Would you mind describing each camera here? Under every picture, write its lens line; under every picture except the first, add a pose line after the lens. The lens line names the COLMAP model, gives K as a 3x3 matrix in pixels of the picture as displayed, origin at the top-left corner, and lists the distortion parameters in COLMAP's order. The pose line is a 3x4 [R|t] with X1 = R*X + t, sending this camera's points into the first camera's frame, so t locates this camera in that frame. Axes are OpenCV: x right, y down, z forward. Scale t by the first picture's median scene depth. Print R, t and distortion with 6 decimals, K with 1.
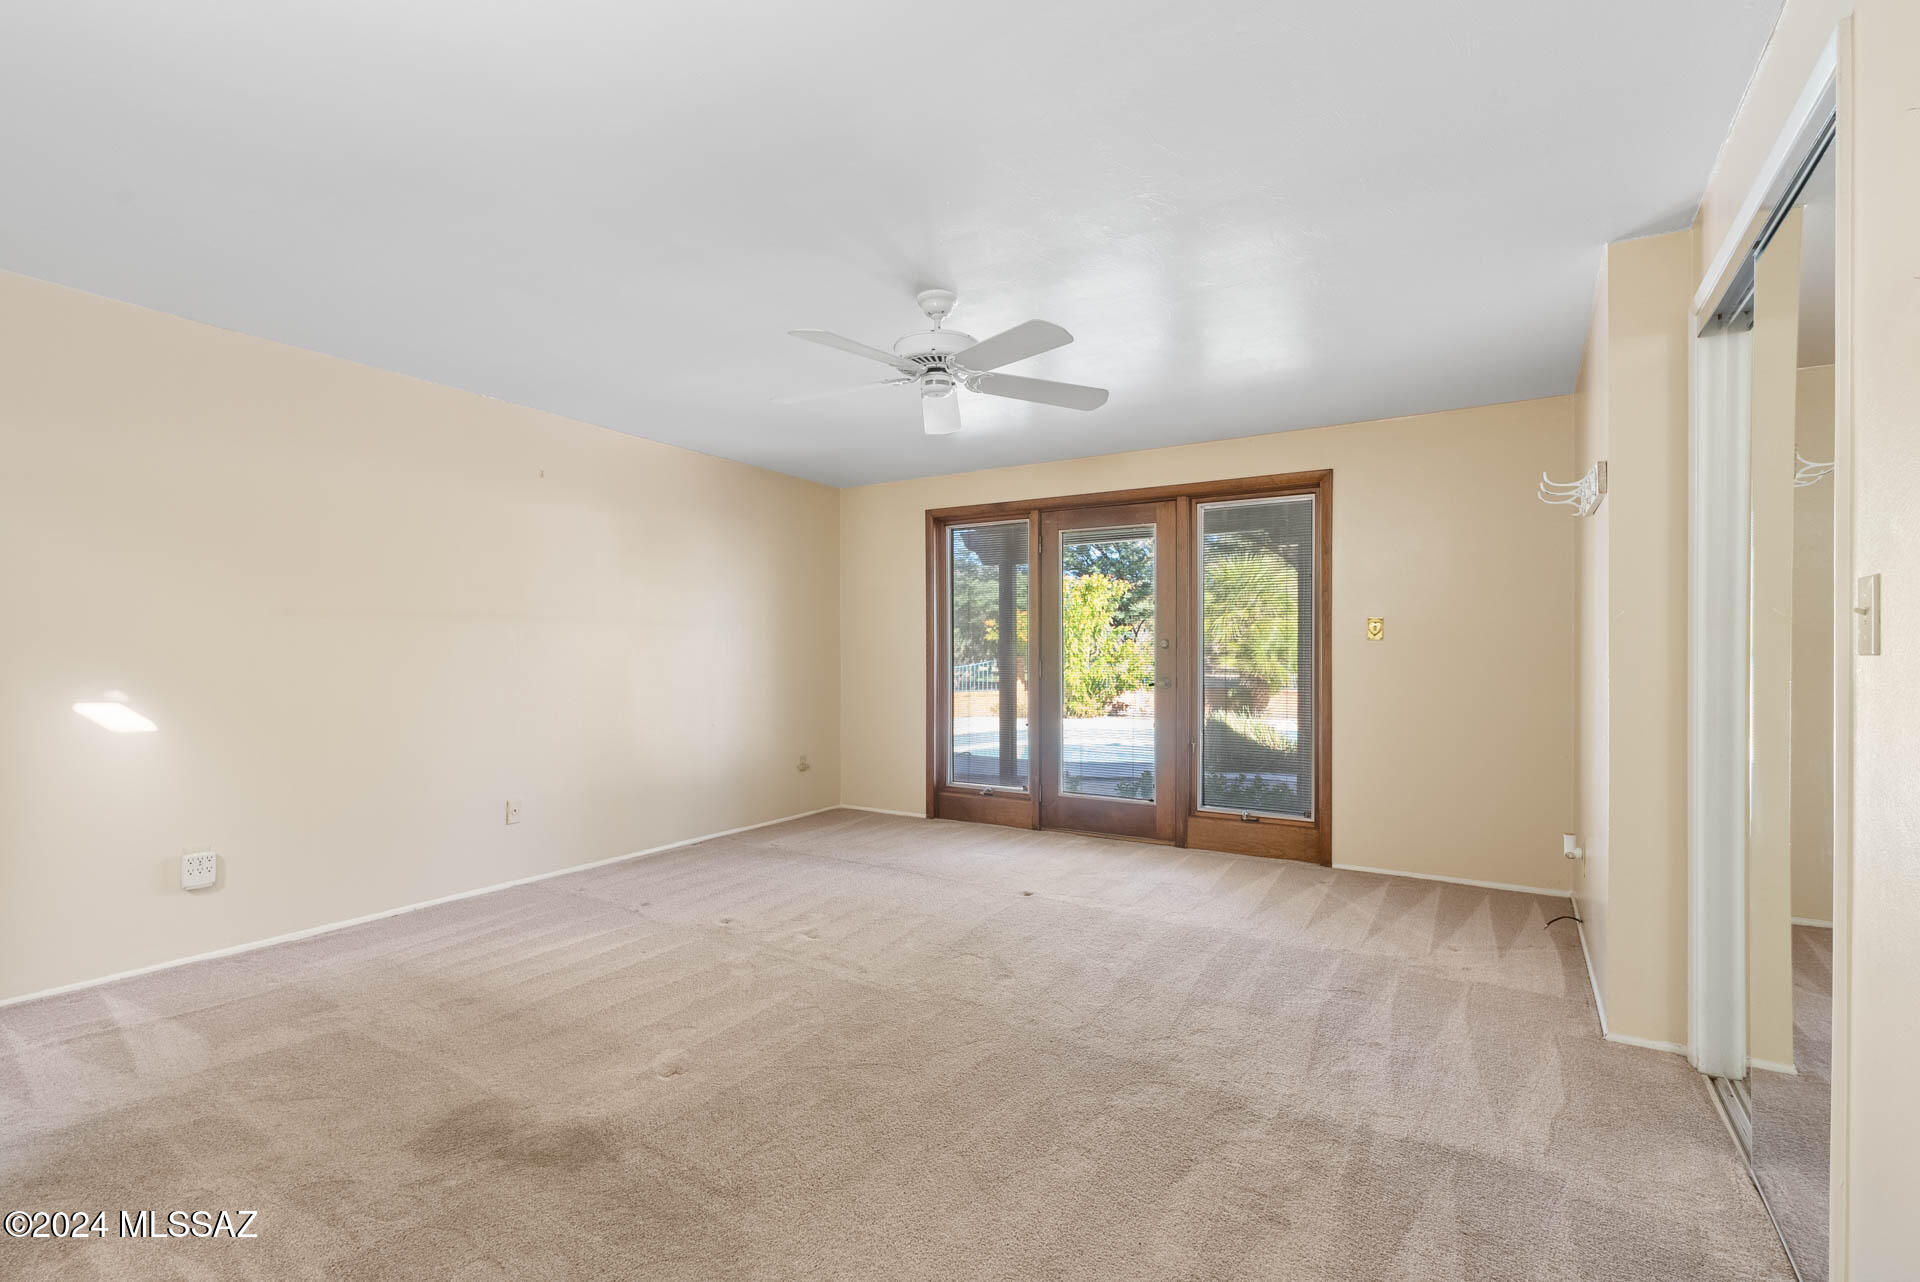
lens RADIAL K [[876.0, 0, 955.5], [0, 876.0, 647.1], [0, 0, 1]] dist [-0.008224, 0.003425]
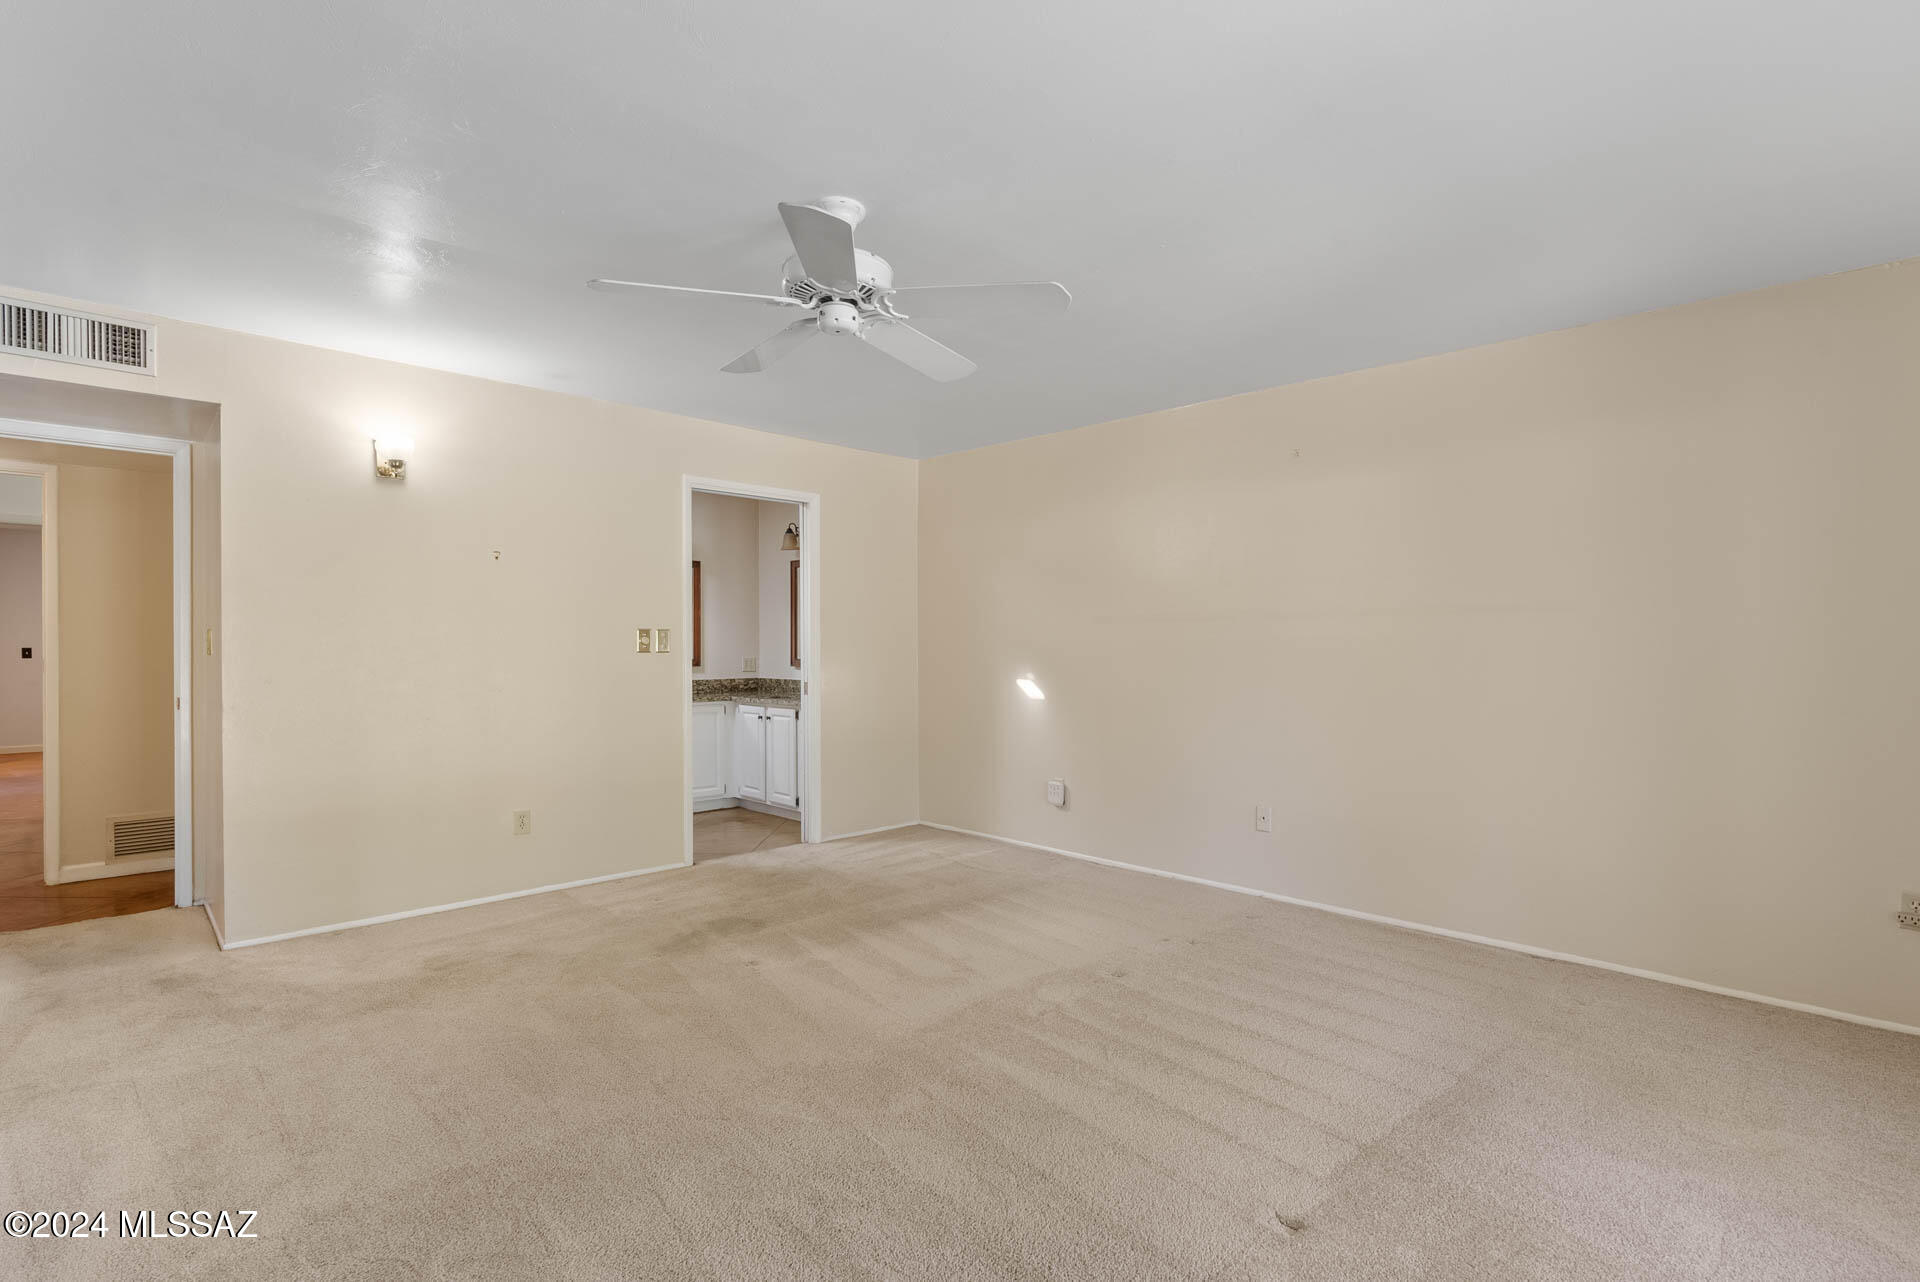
lens RADIAL K [[876.0, 0, 954.9], [0, 876.0, 647.1], [0, 0, 1]] dist [-0.008224, 0.003425]
pose [[-0.241226, -0.004073, -0.970460, 0.700536], [0.000690, 0.999990, -0.004368, 0.007109], [0.970469, -0.001723, -0.241221, 1.264990]]
